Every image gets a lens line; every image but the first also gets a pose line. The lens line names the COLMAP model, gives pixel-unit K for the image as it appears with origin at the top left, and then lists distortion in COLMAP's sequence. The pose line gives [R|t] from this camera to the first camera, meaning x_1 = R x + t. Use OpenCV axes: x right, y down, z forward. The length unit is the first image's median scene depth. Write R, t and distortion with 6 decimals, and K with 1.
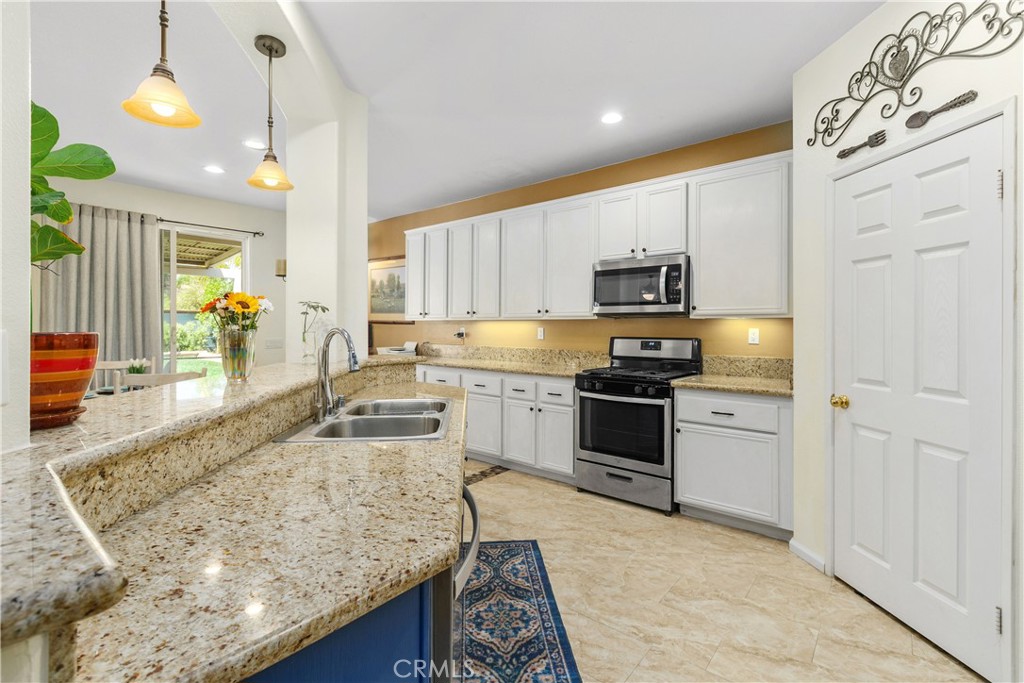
lens RADIAL K [[472.5, 0, 513.6], [0, 472.5, 321.4], [0, 0, 1]] dist [0.000667, 0.000412]
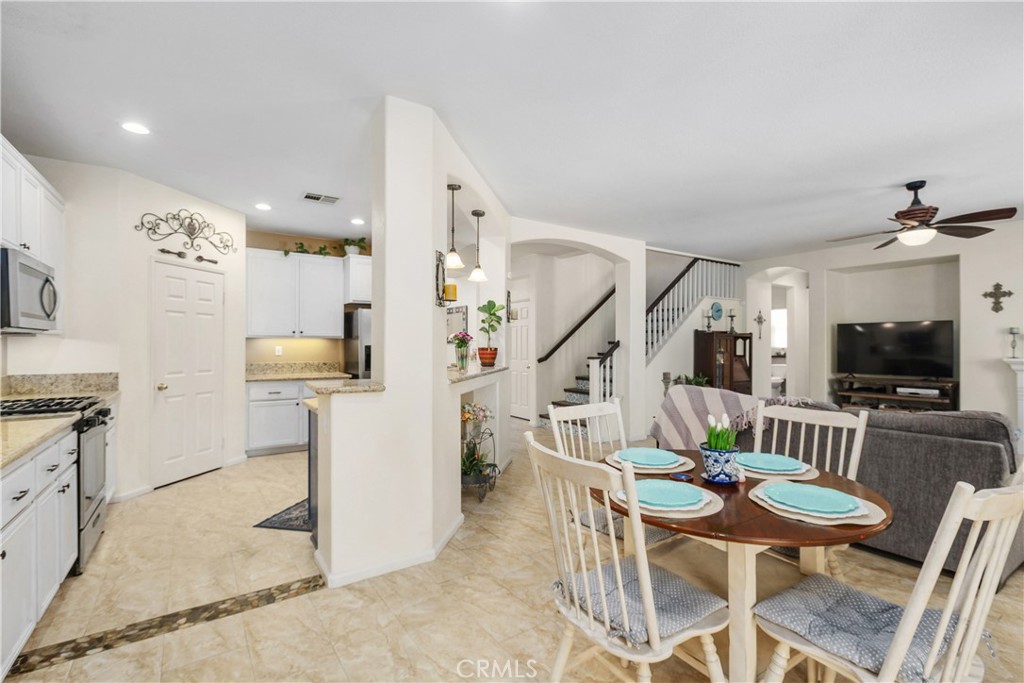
lens RADIAL K [[450.6, 0, 509.4], [0, 450.6, 347.2], [0, 0, 1]] dist [0.001695, -0.006275]
pose [[-0.961364, -0.004768, 0.275239, -1.182667], [-0.005355, 0.999985, -0.001383, 0.013519], [-0.275229, -0.002803, -0.961375, 2.561739]]
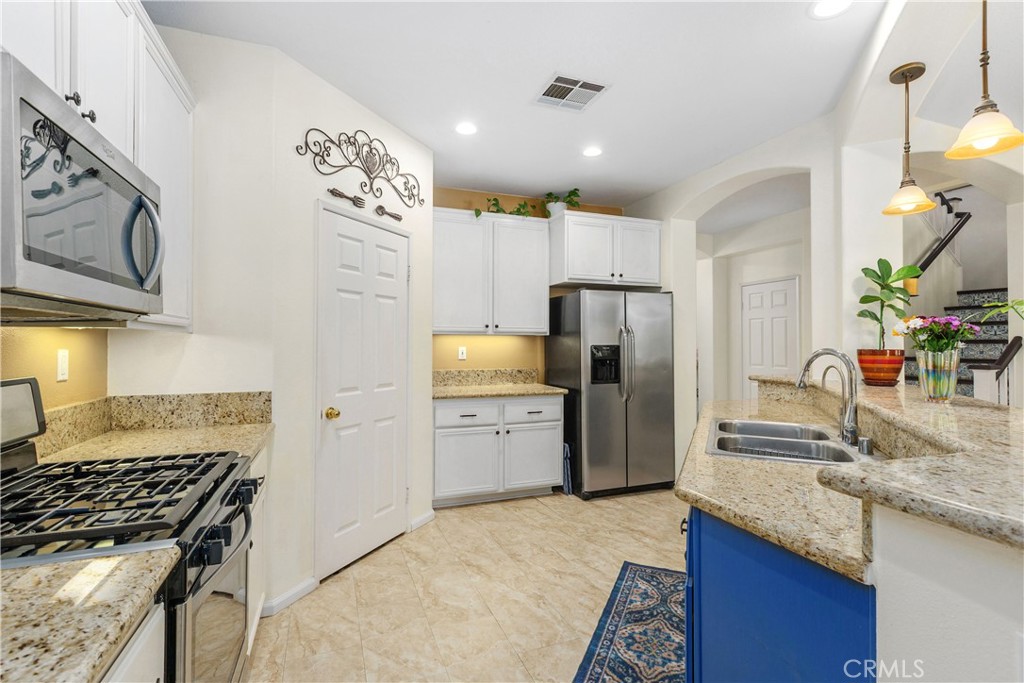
lens RADIAL K [[466.2, 0, 512.0], [0, 466.2, 341.5], [0, 0, 1]] dist [-0.001782, -0.000250]
pose [[-0.870881, 0.001168, 0.491492, -0.237580], [-0.005654, 0.999907, -0.012395, 0.013395], [-0.491461, -0.013574, -0.870794, 1.954639]]
